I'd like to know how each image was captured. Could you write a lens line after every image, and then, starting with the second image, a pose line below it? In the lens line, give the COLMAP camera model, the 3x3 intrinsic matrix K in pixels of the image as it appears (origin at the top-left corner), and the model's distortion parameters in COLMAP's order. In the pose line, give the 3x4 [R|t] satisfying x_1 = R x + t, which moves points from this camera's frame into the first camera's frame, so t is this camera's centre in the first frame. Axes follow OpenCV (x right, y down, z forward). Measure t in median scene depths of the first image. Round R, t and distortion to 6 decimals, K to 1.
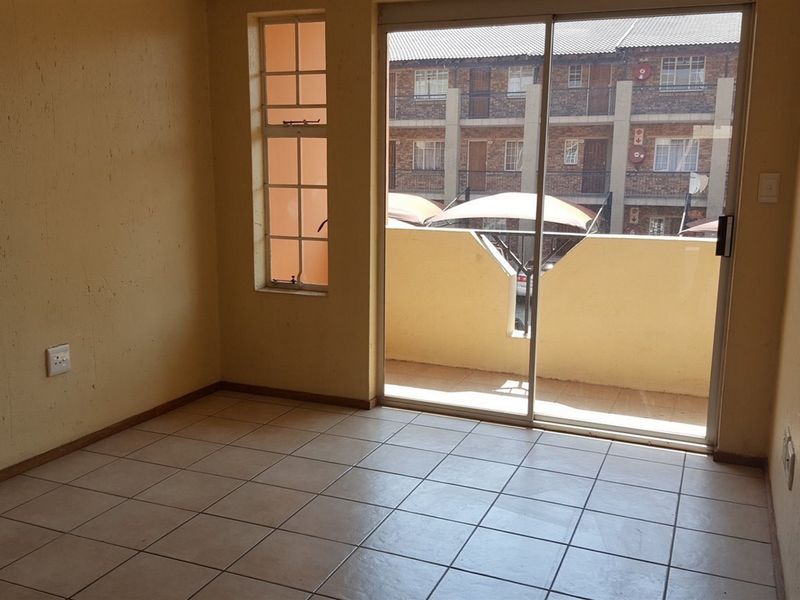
lens RADIAL K [[783.7, 0, 403.0], [0, 783.7, 313.6], [0, 0, 1]] dist [0.193882, -0.409285]
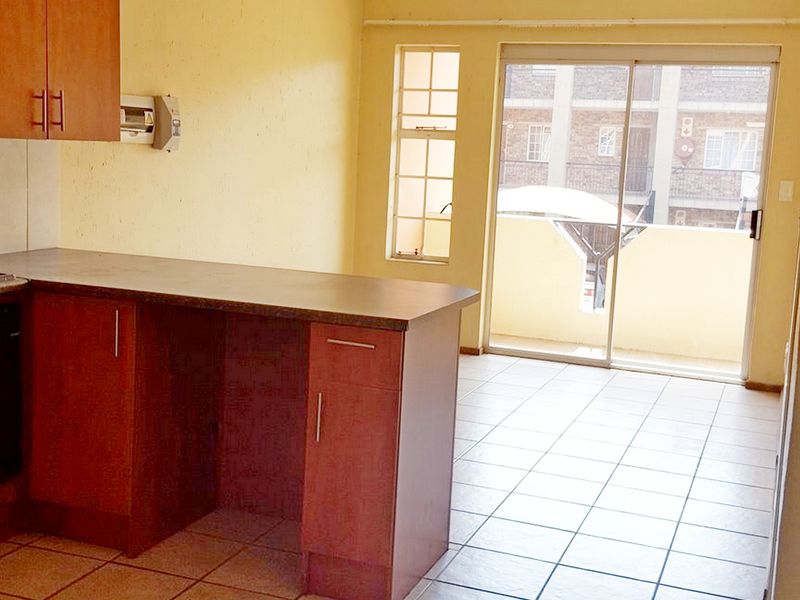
lens RADIAL K [[1049.0, 0, 400.0], [0, 1049.0, 300.0], [0, 0, 1]] dist [0.161796, -0.342652]
pose [[0.999096, 0.031747, 0.028287, -0.039495], [-0.030578, 0.998698, -0.040830, 0.019152], [-0.029546, 0.039928, 0.998766, -0.122889]]
